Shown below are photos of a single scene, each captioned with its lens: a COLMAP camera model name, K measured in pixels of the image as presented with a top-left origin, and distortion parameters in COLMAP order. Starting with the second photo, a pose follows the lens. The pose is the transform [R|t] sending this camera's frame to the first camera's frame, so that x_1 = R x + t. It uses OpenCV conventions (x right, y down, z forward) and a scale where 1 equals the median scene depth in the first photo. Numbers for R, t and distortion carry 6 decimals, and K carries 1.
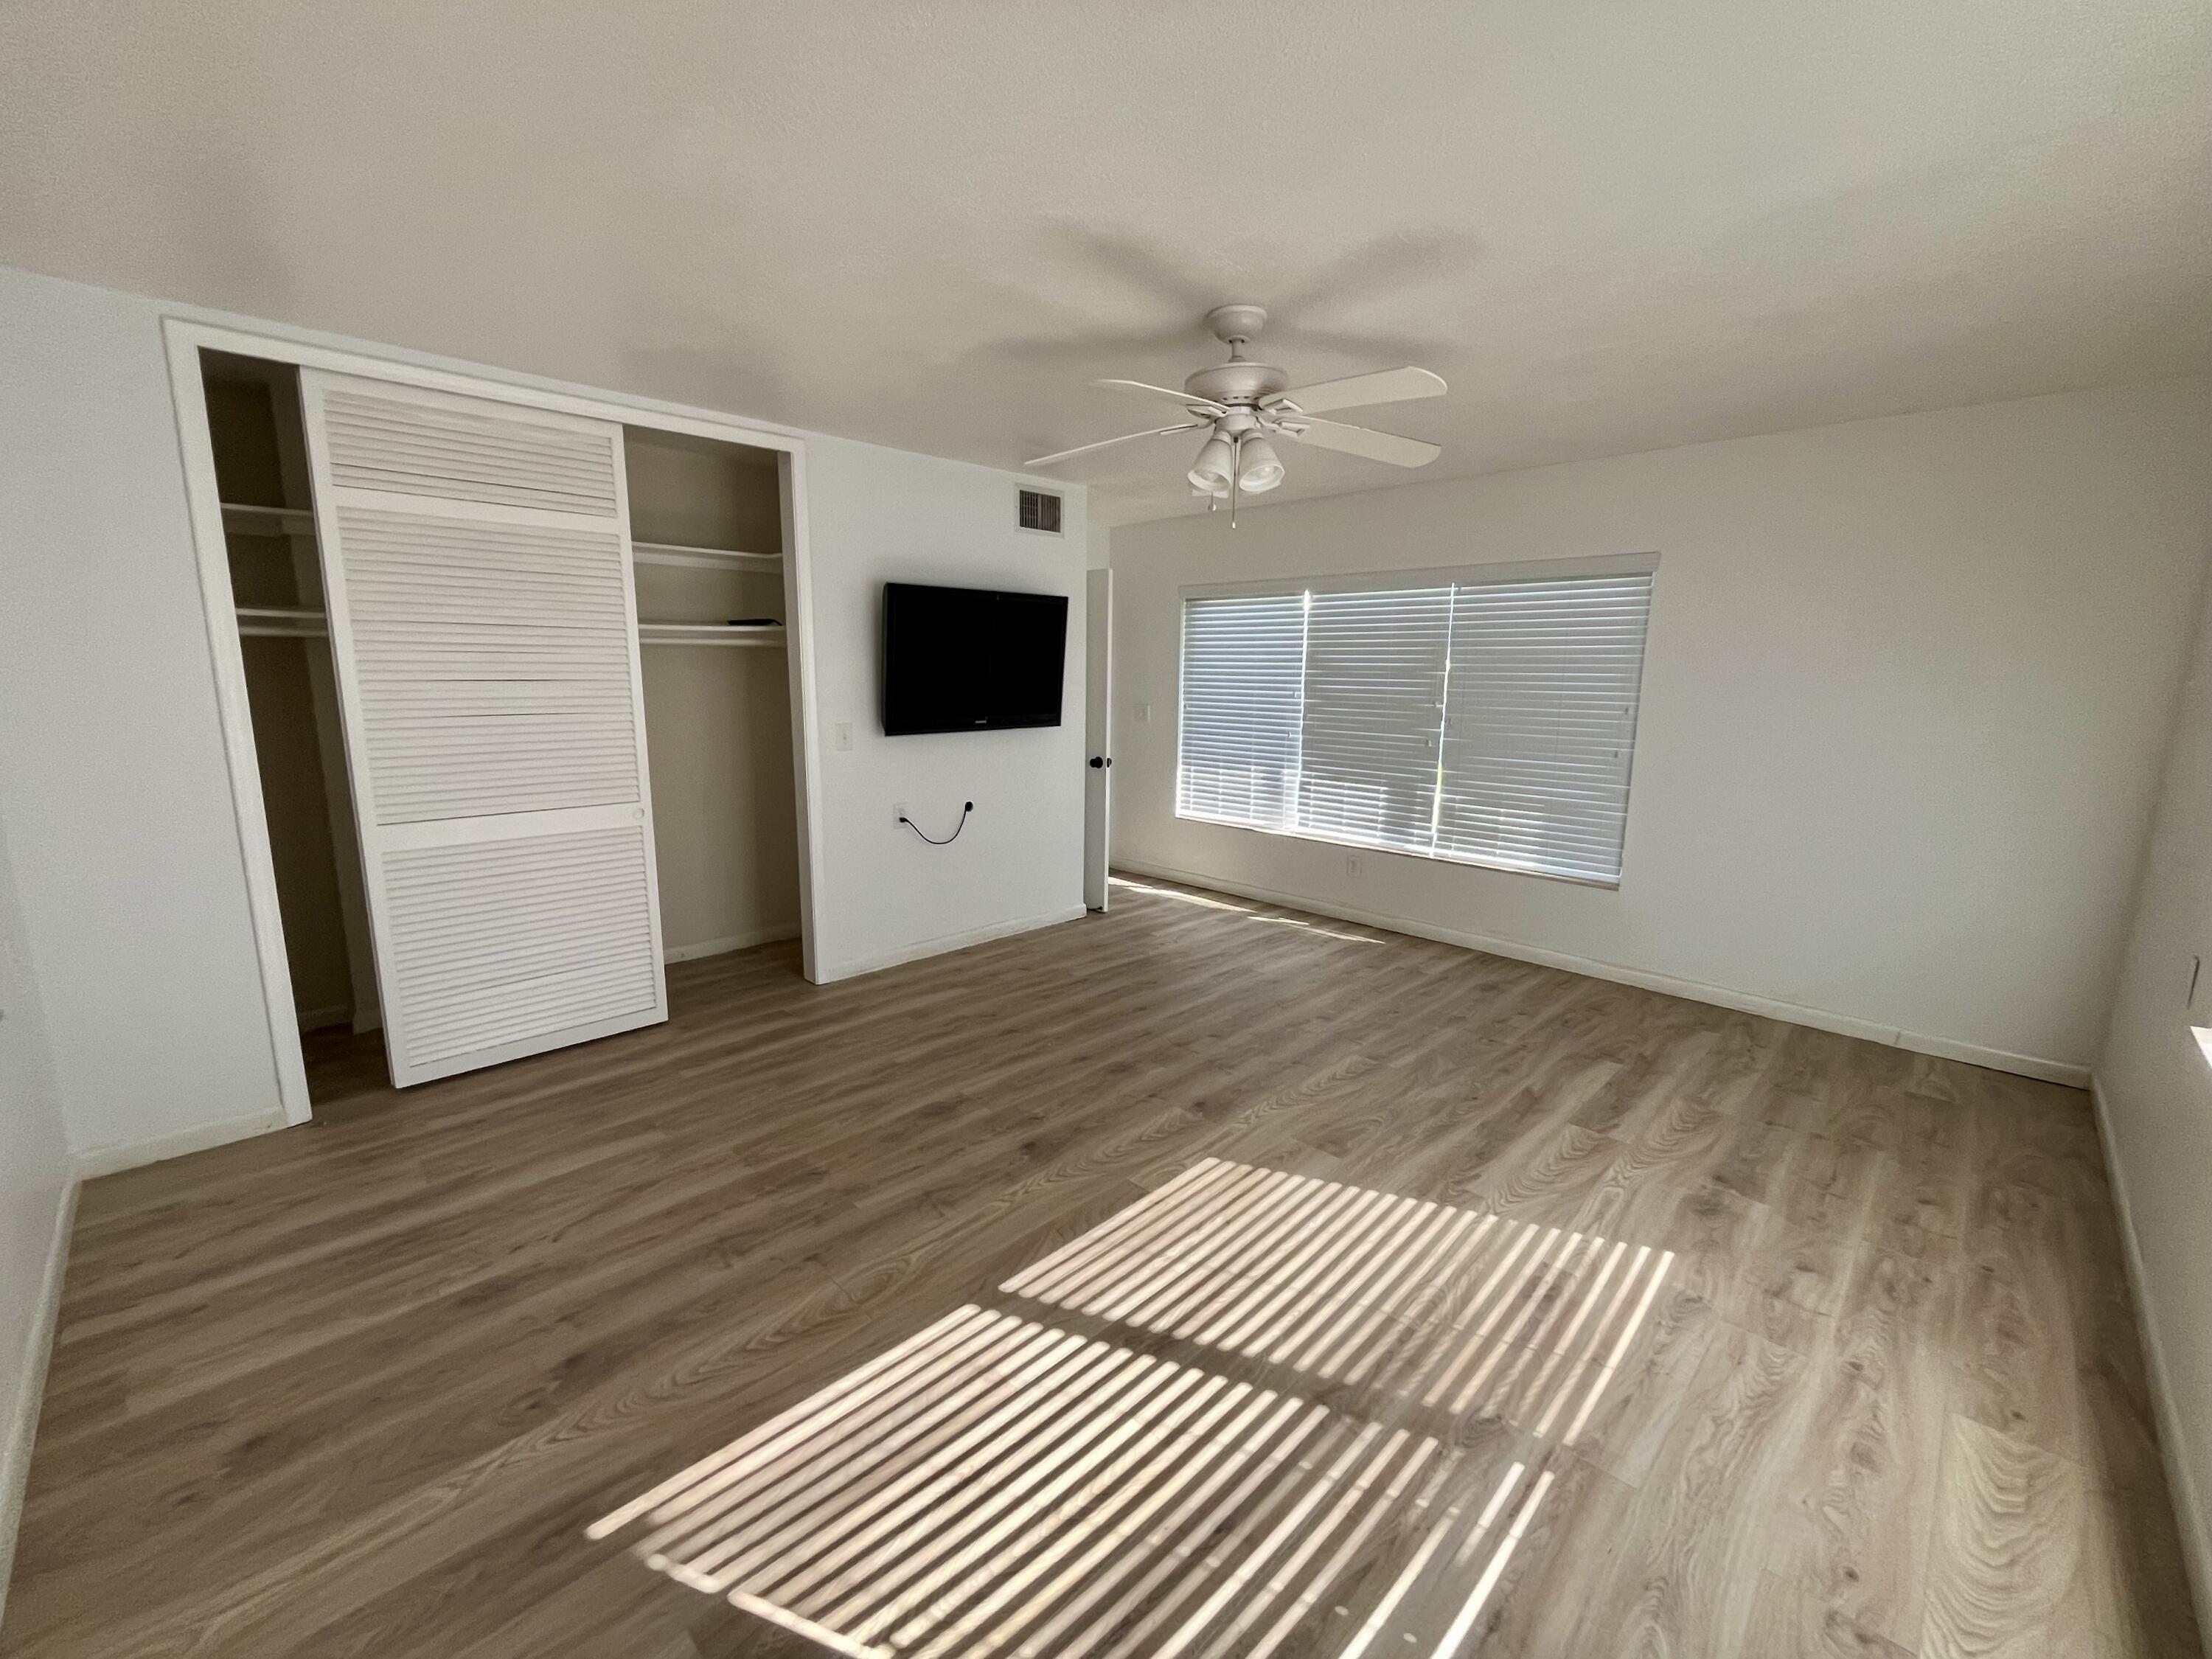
lens RADIAL K [[896.3, 0, 1097.5], [0, 896.3, 827.9], [0, 0, 1]] dist [-0.001124, -0.000525]
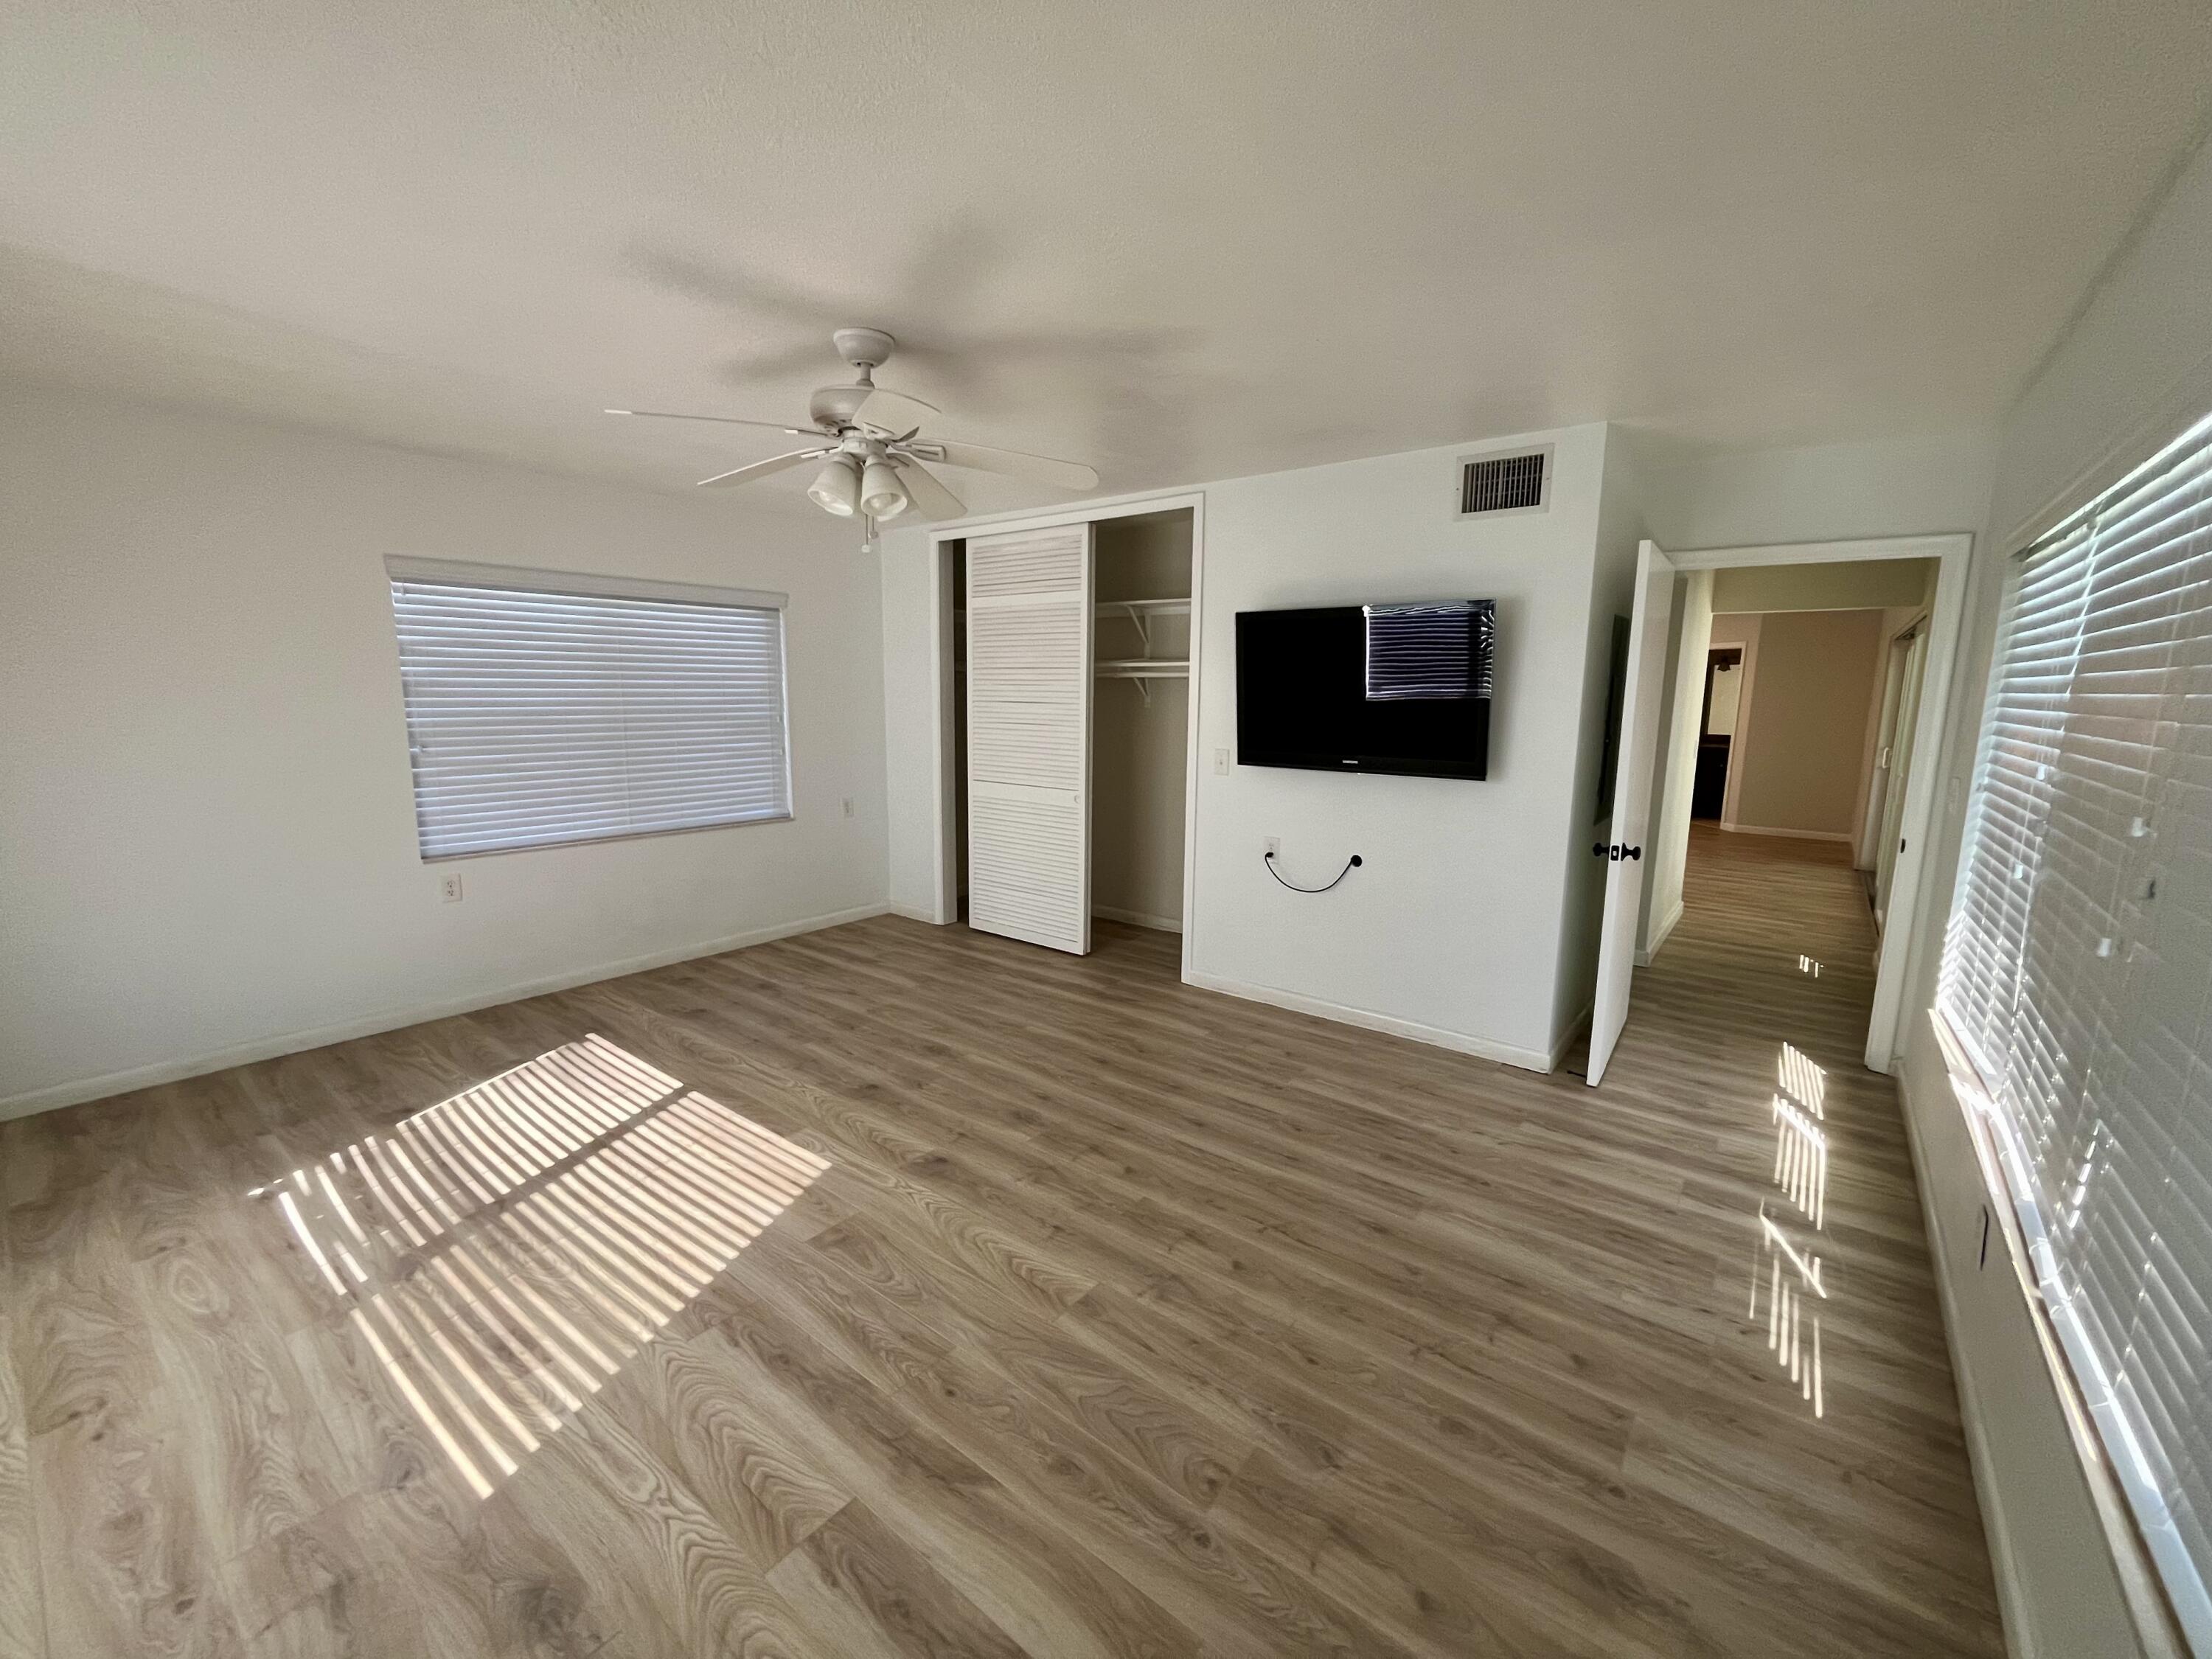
lens RADIAL K [[896.3, 0, 1097.5], [0, 896.3, 827.9], [0, 0, 1]] dist [-0.001124, -0.000525]
pose [[0.125553, 0.146329, -0.981236, 1.214996], [-0.184451, 0.975261, 0.121837, -0.209048], [0.974789, 0.165693, 0.149437, 1.170879]]
